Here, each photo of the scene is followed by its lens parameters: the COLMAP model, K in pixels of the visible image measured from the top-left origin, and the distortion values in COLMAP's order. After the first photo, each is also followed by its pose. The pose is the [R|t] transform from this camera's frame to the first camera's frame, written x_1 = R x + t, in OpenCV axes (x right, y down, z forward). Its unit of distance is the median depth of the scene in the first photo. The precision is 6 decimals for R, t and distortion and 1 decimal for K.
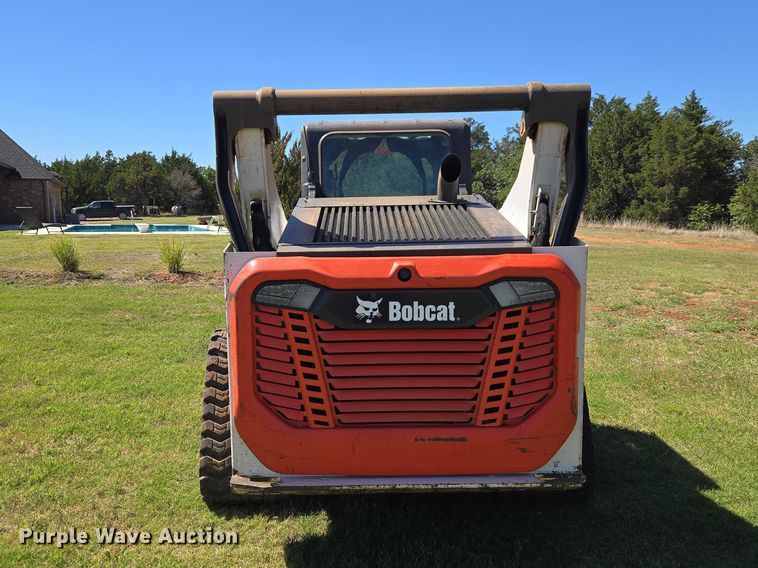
lens RADIAL K [[656.3, 0, 351.5], [0, 656.3, 289.7], [0, 0, 1]] dist [0.045107, -0.003590]
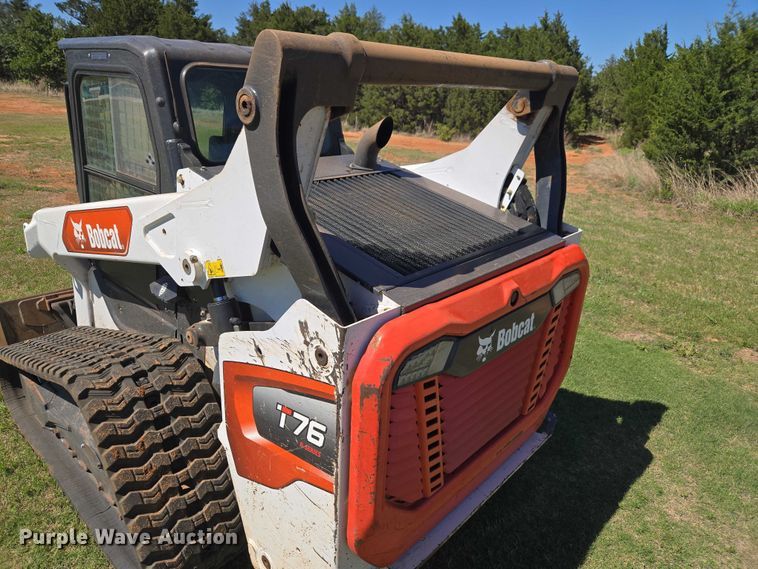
lens RADIAL K [[508.9, 0, 376.0], [0, 508.9, 289.2], [0, 0, 1]] dist [0.081625, -0.078212]
pose [[0.675753, -0.232721, 0.699427, -0.506467], [0.044279, 0.959956, 0.276628, -0.226901], [-0.735797, -0.155963, 0.658998, 0.684227]]
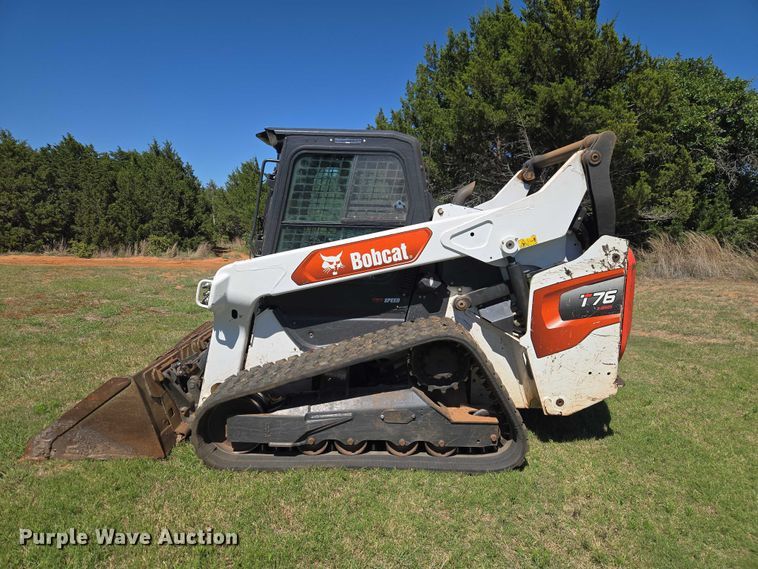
lens RADIAL K [[508.9, 0, 376.0], [0, 508.9, 289.2], [0, 0, 1]] dist [0.081625, -0.078212]
pose [[0.000157, -0.123768, 0.992311, -1.459164], [0.112220, 0.986045, 0.122969, -0.164781], [-0.993683, 0.111337, 0.014044, 1.630087]]
